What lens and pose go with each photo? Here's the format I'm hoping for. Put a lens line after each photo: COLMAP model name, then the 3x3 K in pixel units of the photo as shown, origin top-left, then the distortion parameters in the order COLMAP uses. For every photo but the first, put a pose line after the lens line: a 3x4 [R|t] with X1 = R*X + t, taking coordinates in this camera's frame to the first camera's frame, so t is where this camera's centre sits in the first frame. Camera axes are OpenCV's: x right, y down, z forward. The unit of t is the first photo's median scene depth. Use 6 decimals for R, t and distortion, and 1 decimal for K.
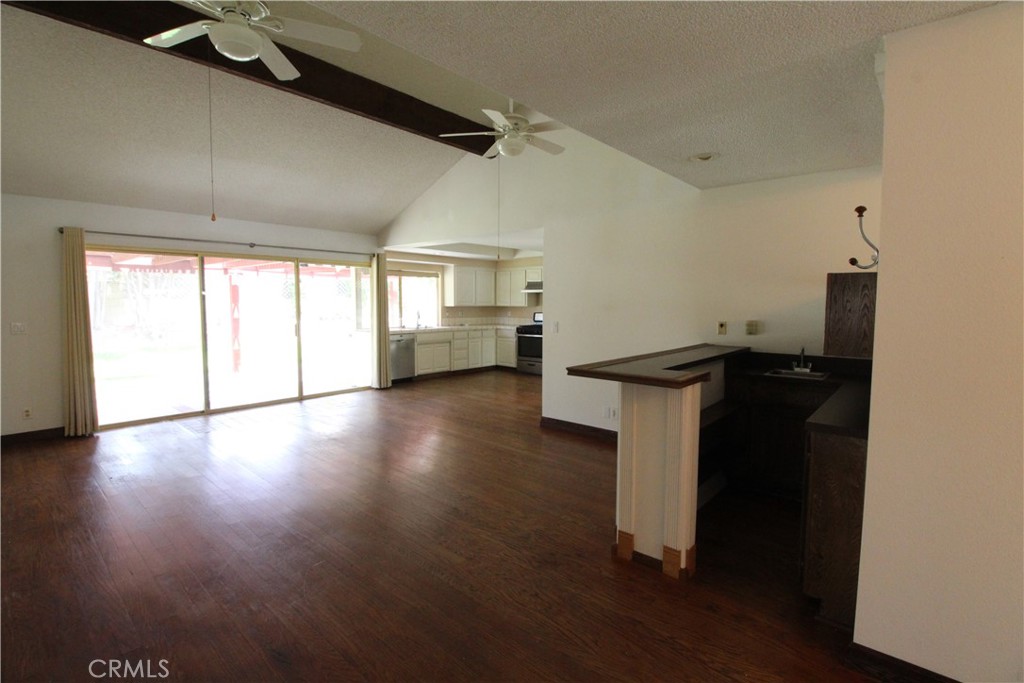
lens RADIAL K [[472.8, 0, 510.3], [0, 472.8, 338.1], [0, 0, 1]] dist [0.000431, 0.000005]
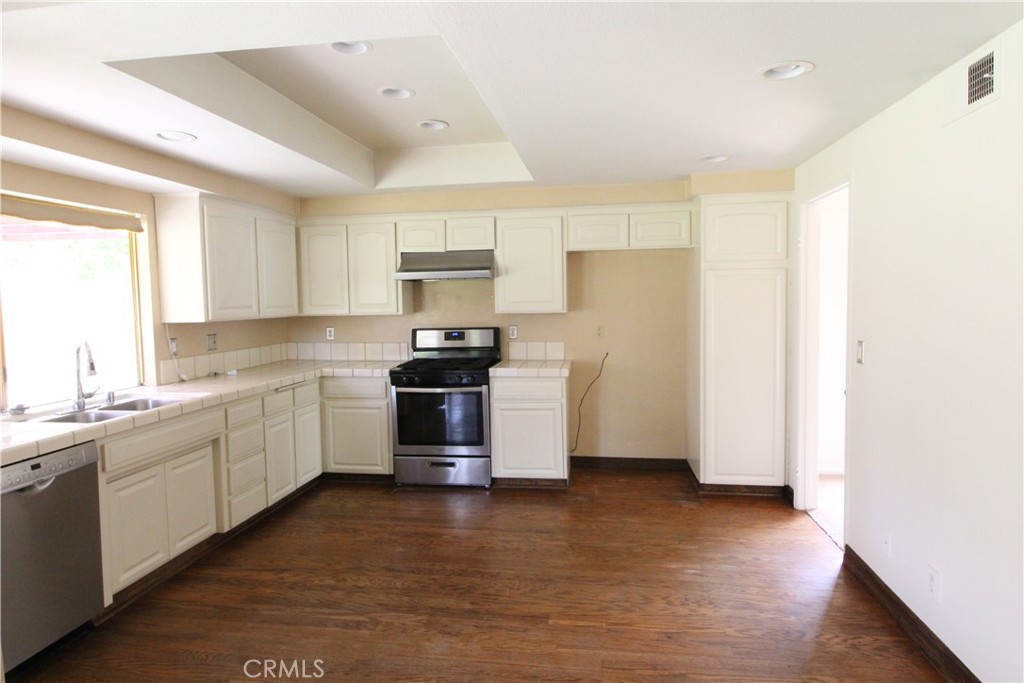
lens RADIAL K [[597.5, 0, 514.0], [0, 597.5, 337.7], [0, 0, 1]] dist [-0.003384, -0.000960]
pose [[0.843559, -0.057332, 0.533967, -0.155405], [0.068211, 0.997671, -0.000640, -0.041135], [-0.532687, 0.036962, 0.845505, 0.533215]]
